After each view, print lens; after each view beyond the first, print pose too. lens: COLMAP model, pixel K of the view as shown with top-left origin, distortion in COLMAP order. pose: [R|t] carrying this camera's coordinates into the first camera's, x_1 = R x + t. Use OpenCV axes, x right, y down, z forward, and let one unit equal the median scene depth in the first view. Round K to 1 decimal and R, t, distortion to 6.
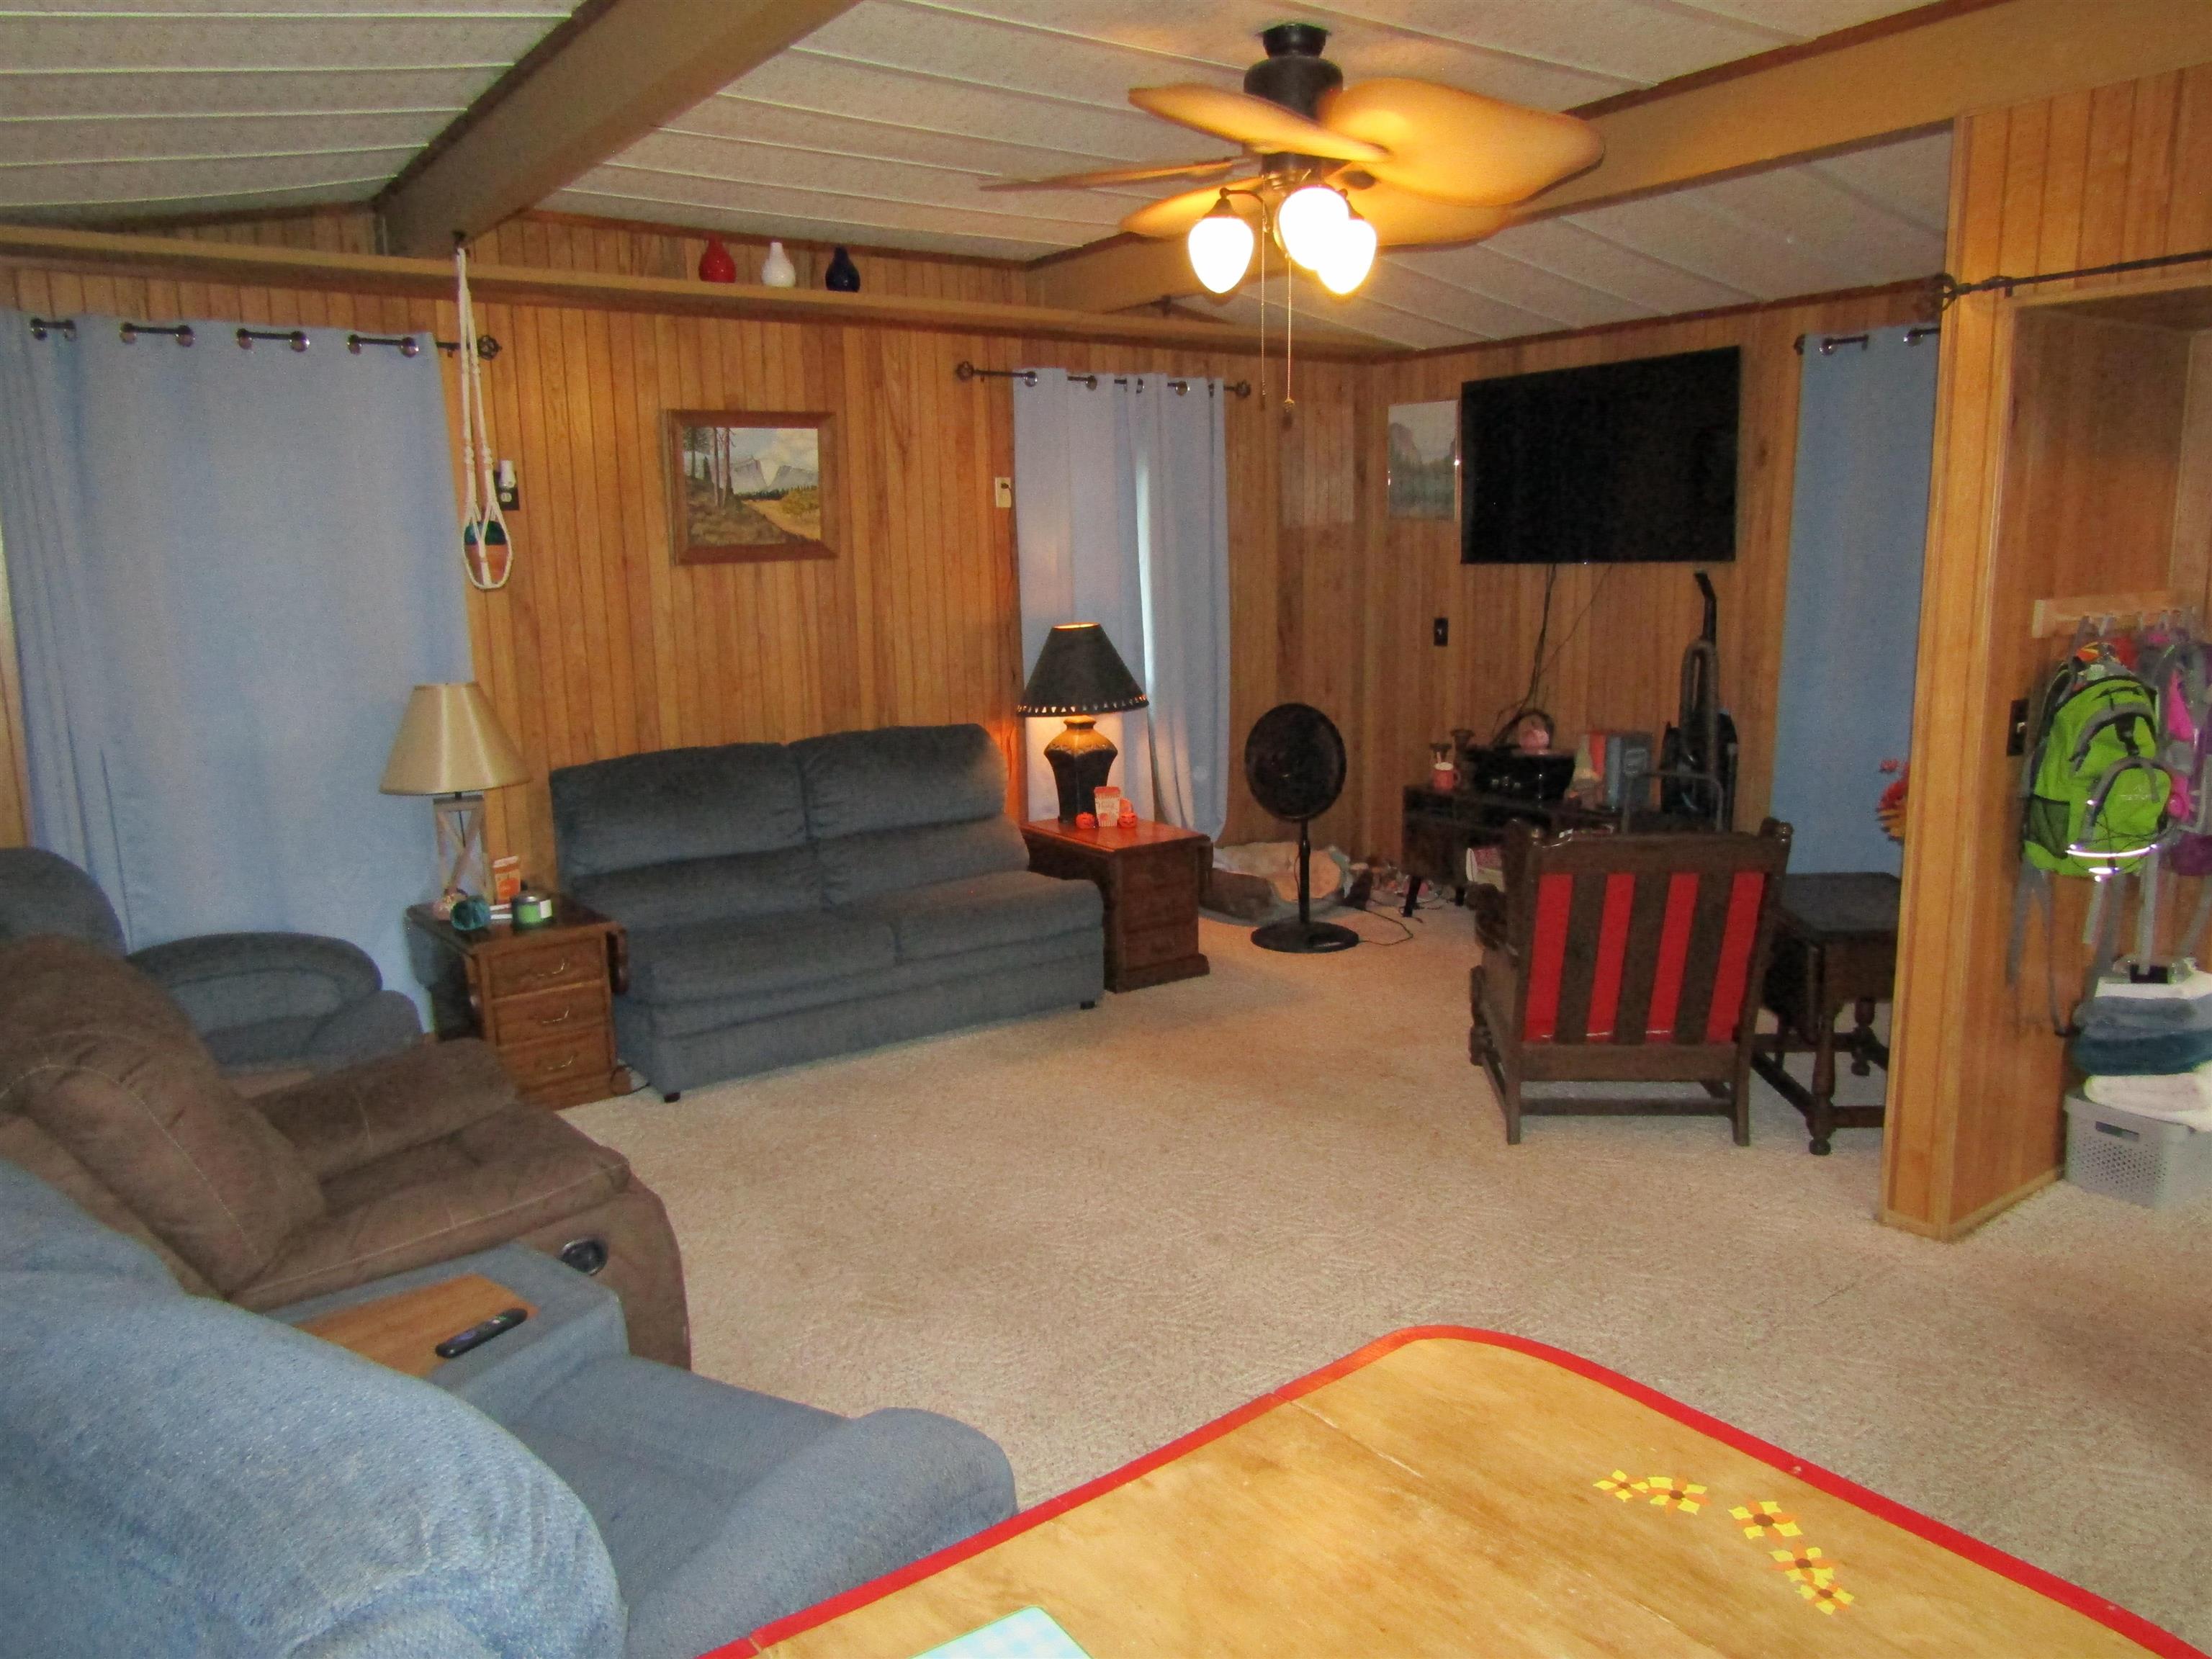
lens RADIAL K [[1544.9, 0, 1107.8], [0, 1544.9, 801.7], [0, 0, 1]] dist [-0.001620, 0.000392]
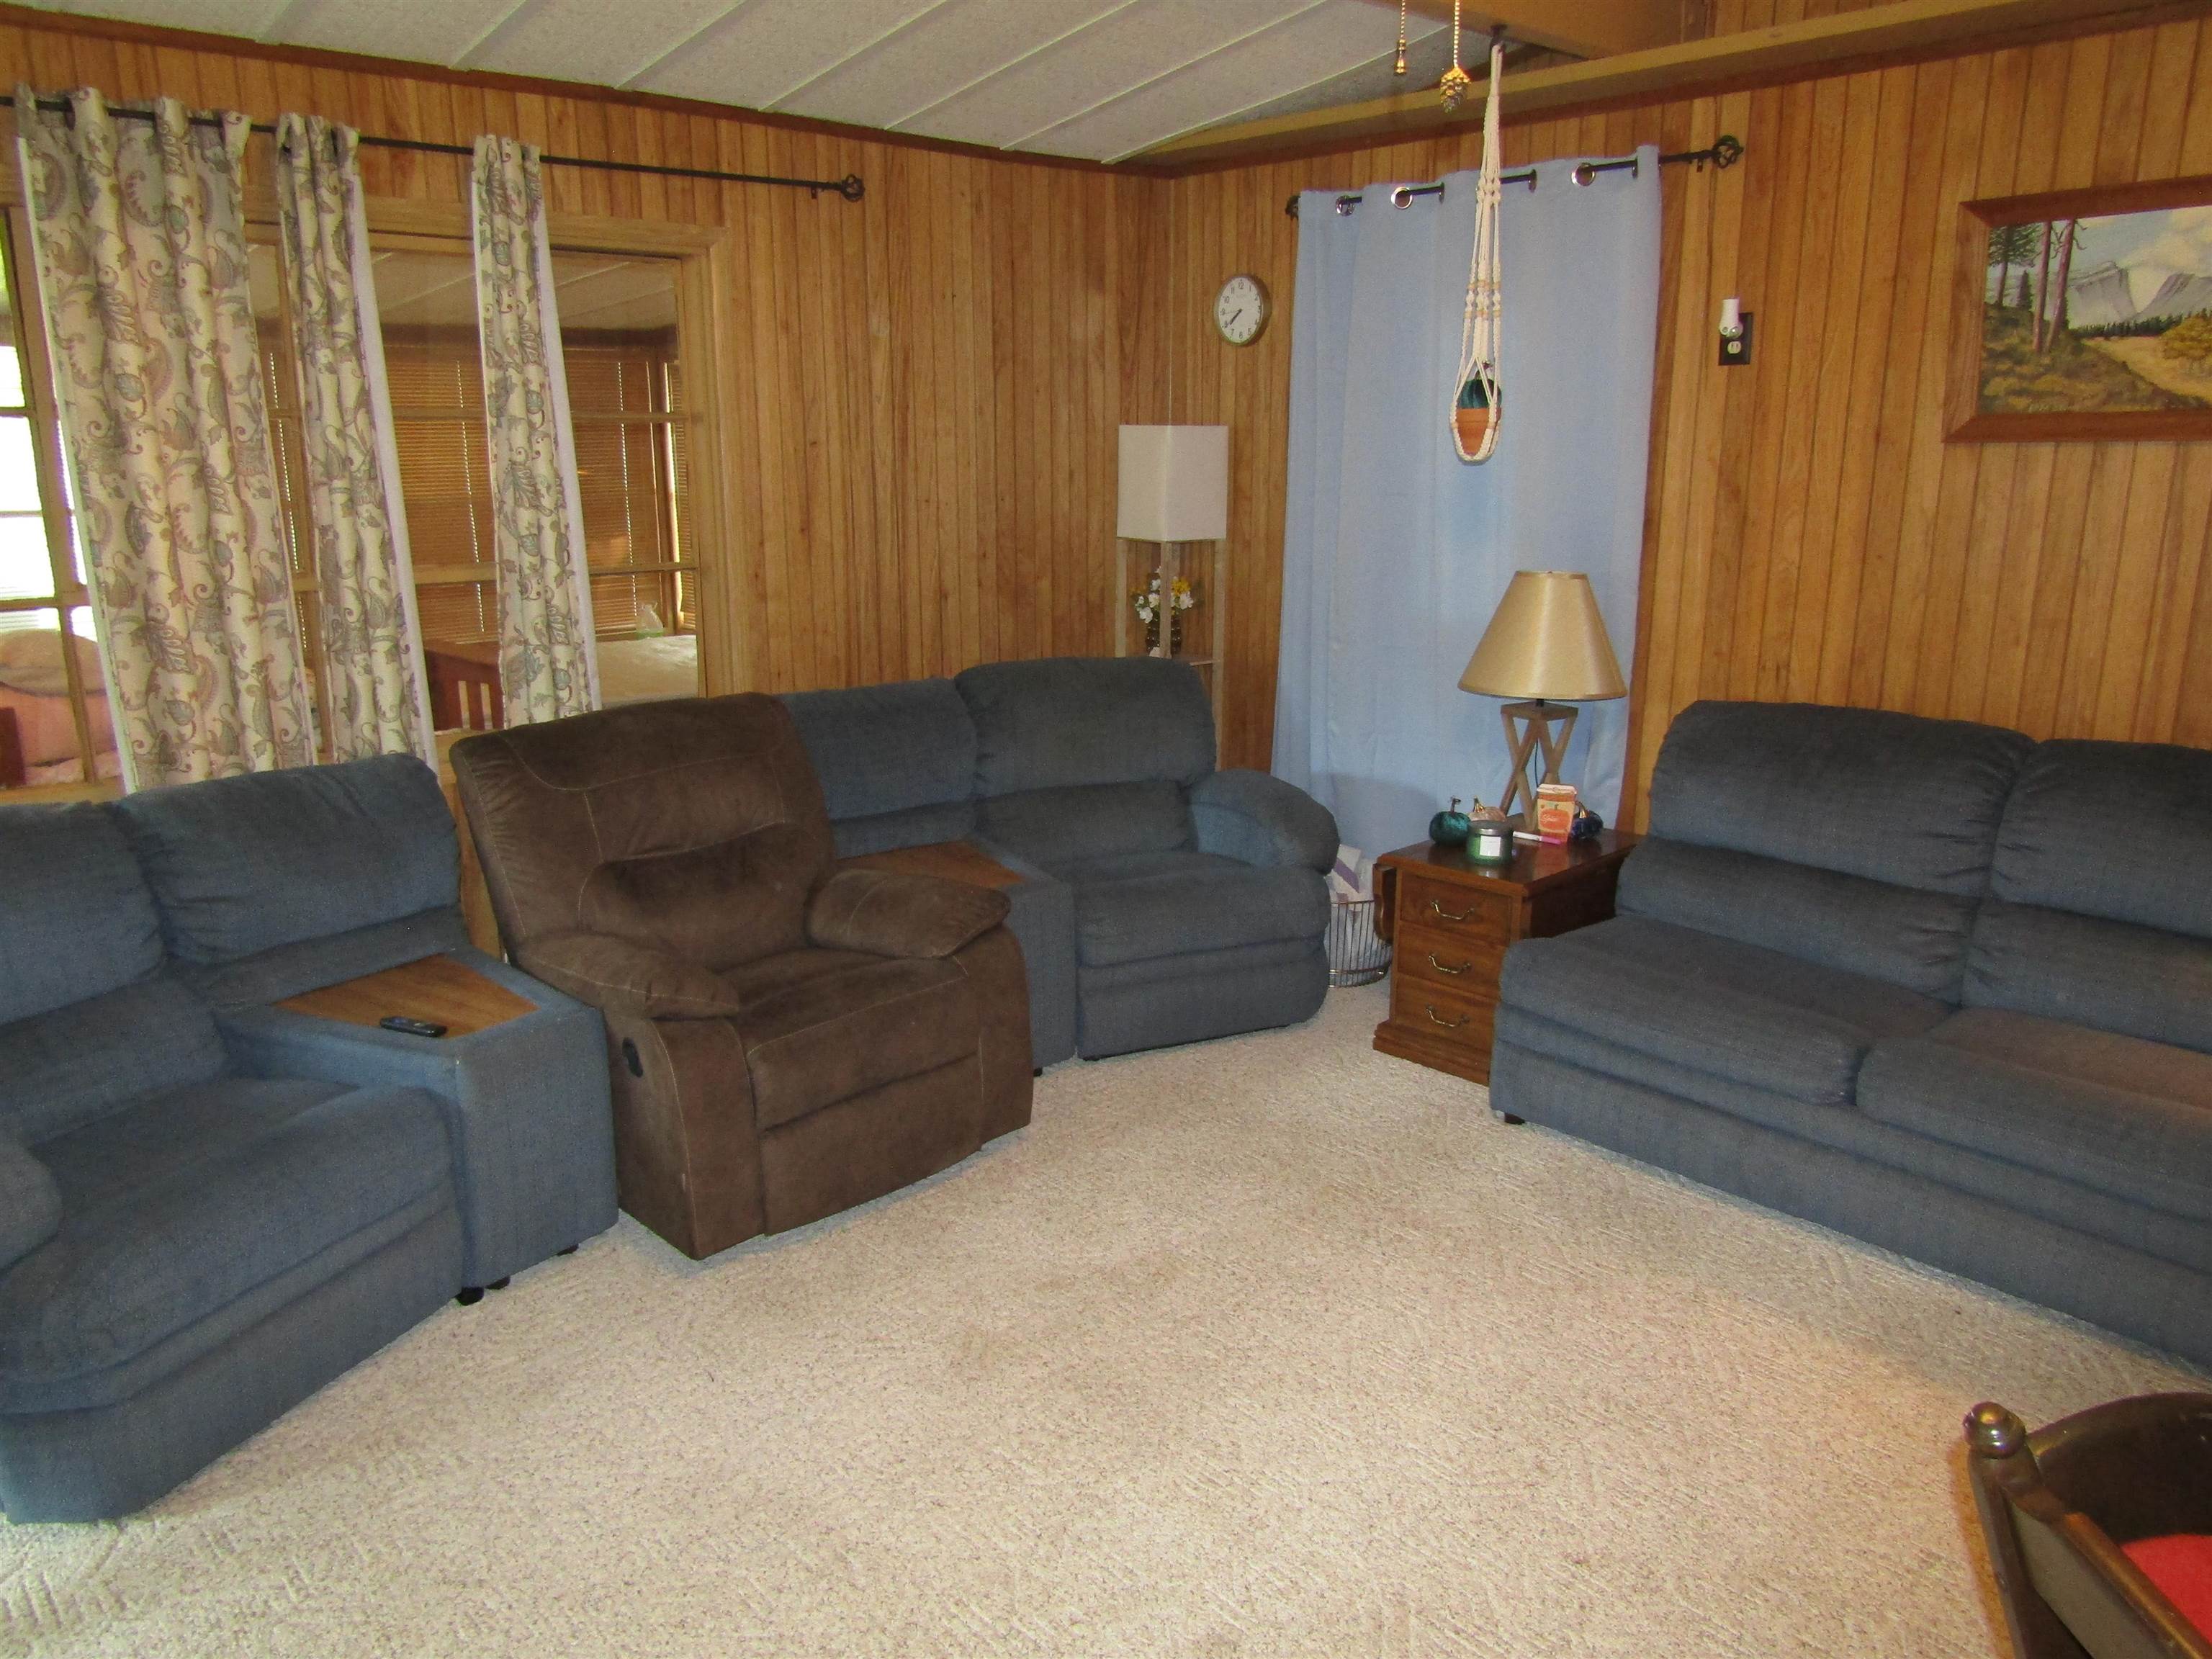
lens RADIAL K [[1562.4, 0, 1112.7], [0, 1562.4, 833.7], [0, 0, 1]] dist [-0.007923, -0.003959]
pose [[0.133856, 0.259033, -0.956548, 0.360233], [-0.168875, 0.957079, 0.235545, -0.088239], [0.976506, 0.130008, 0.171854, 0.549312]]
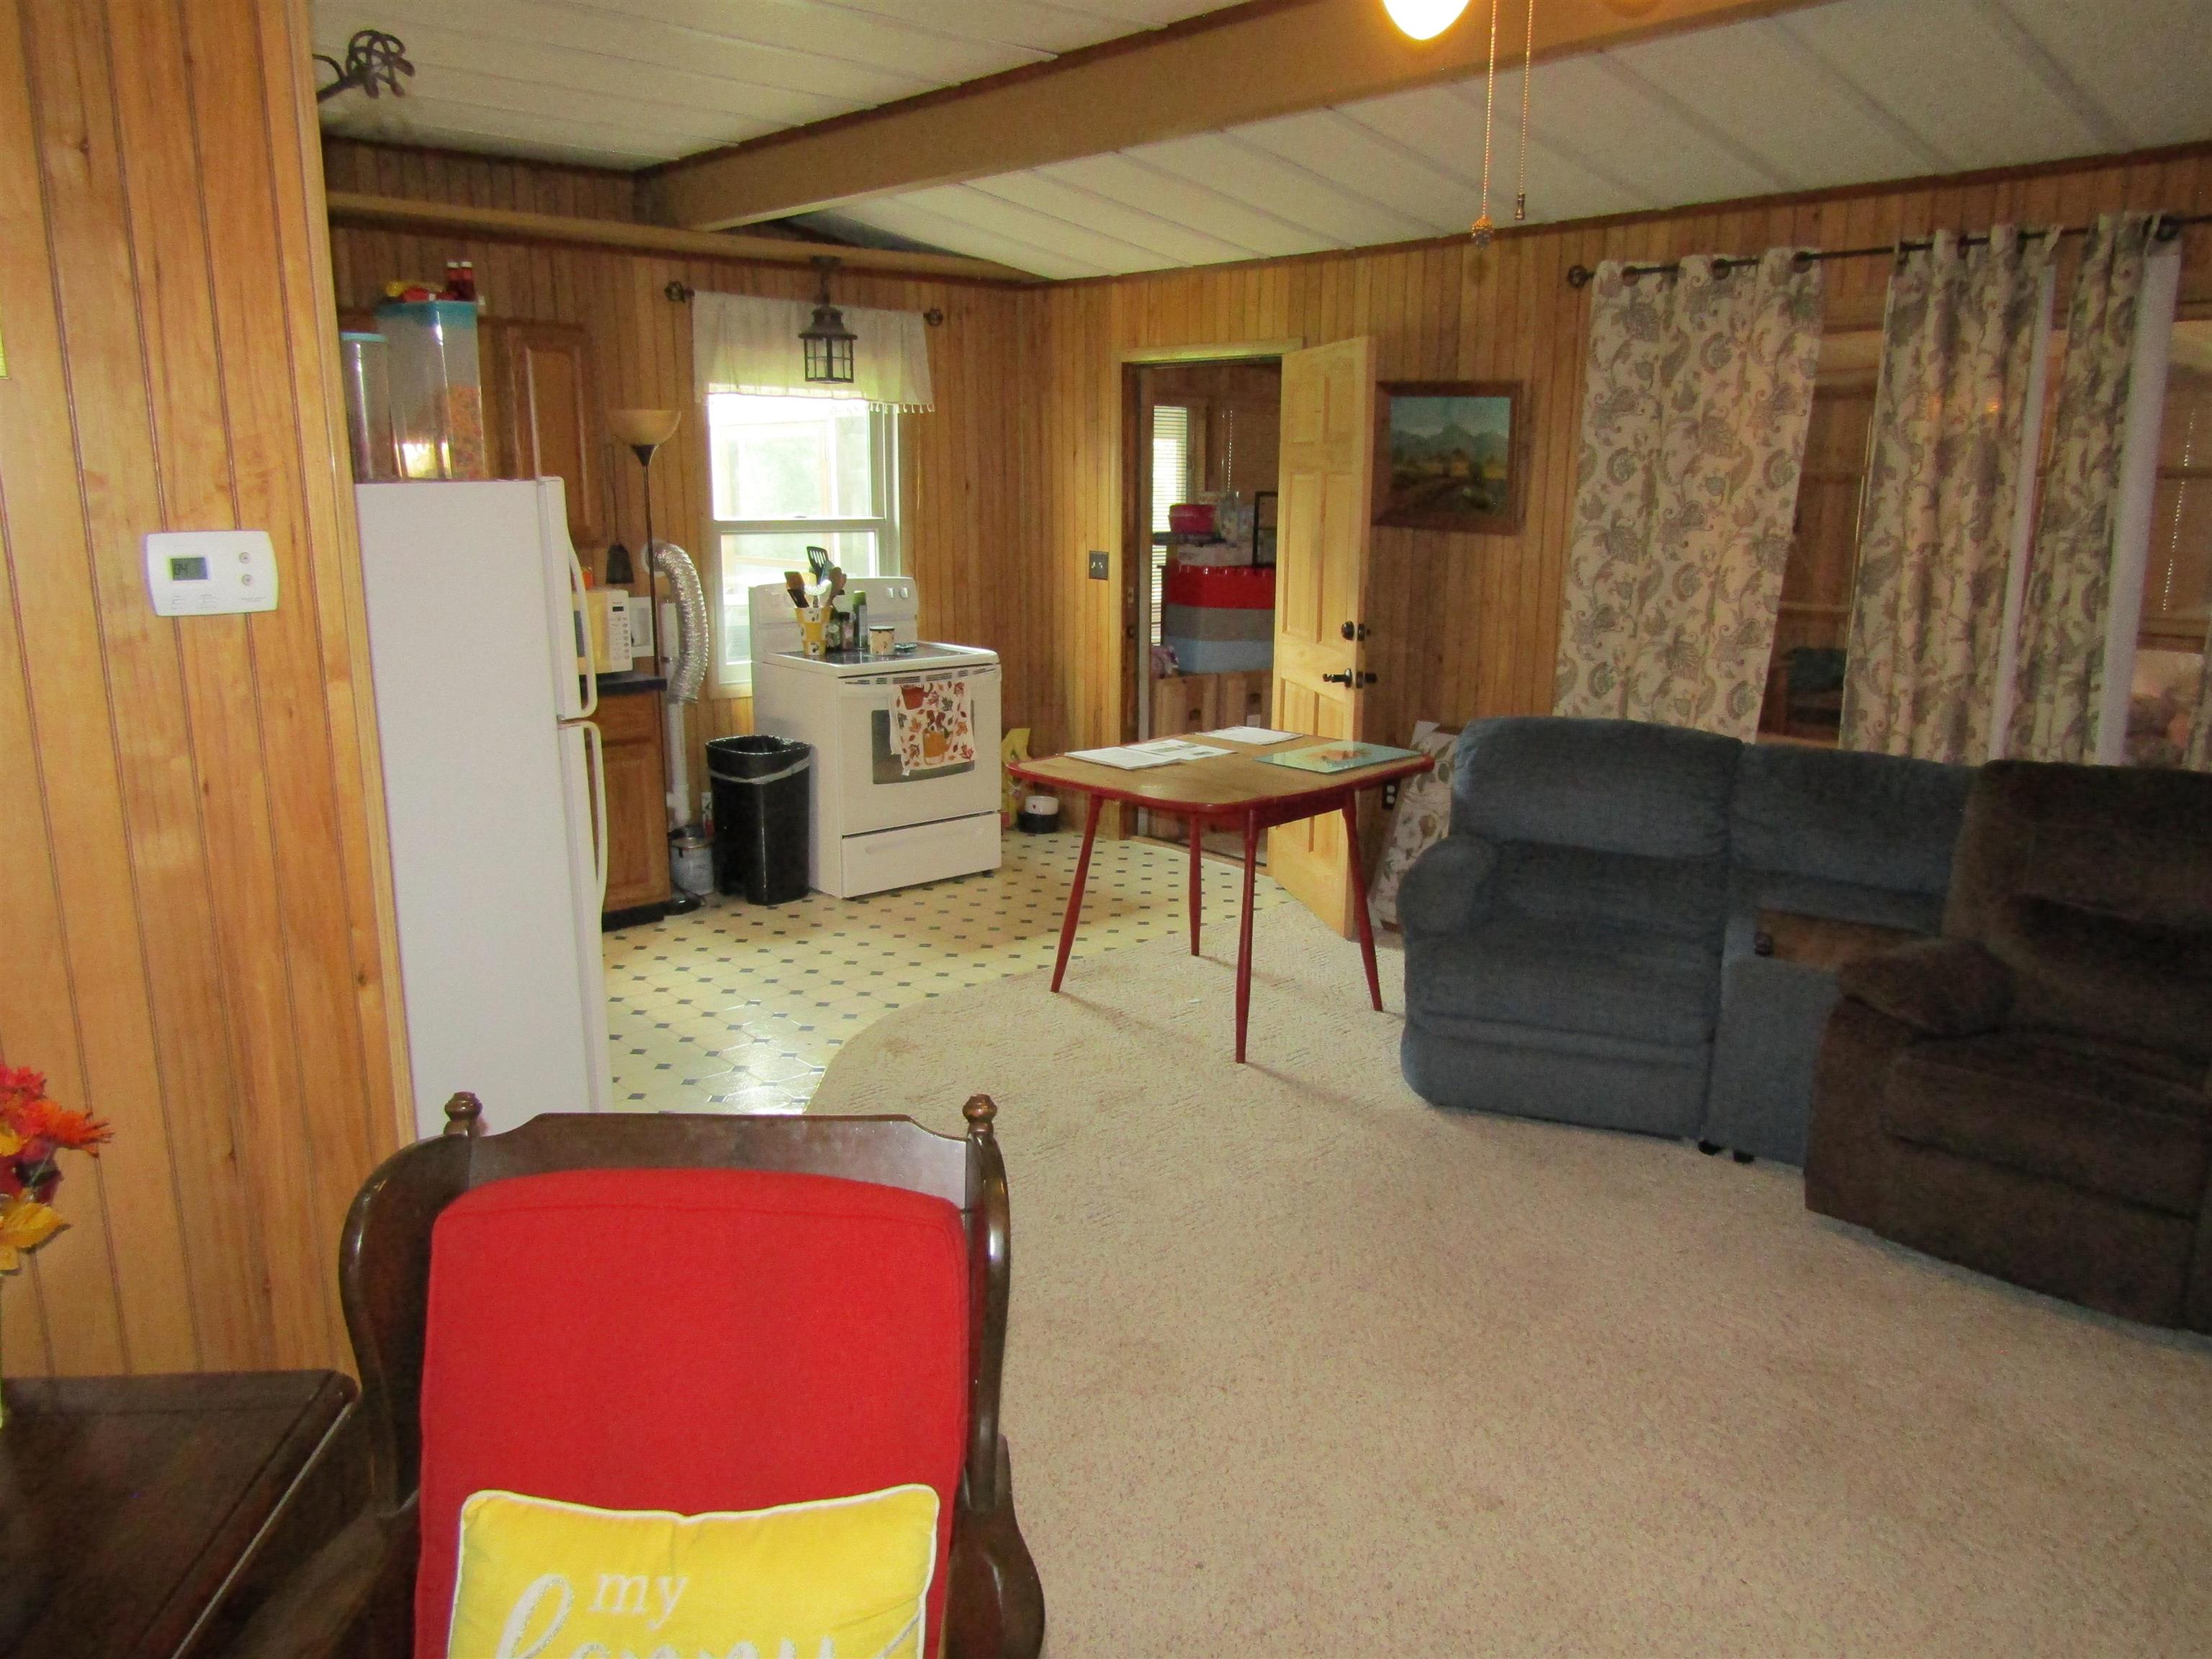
lens RADIAL K [[1562.4, 0, 1112.7], [0, 1562.4, 833.7], [0, 0, 1]] dist [-0.007923, -0.003959]
pose [[-0.989853, 0.041250, -0.135974, 0.222791], [-0.014062, 0.923800, 0.382616, -0.159075], [0.141396, 0.380646, -0.913847, 0.957456]]
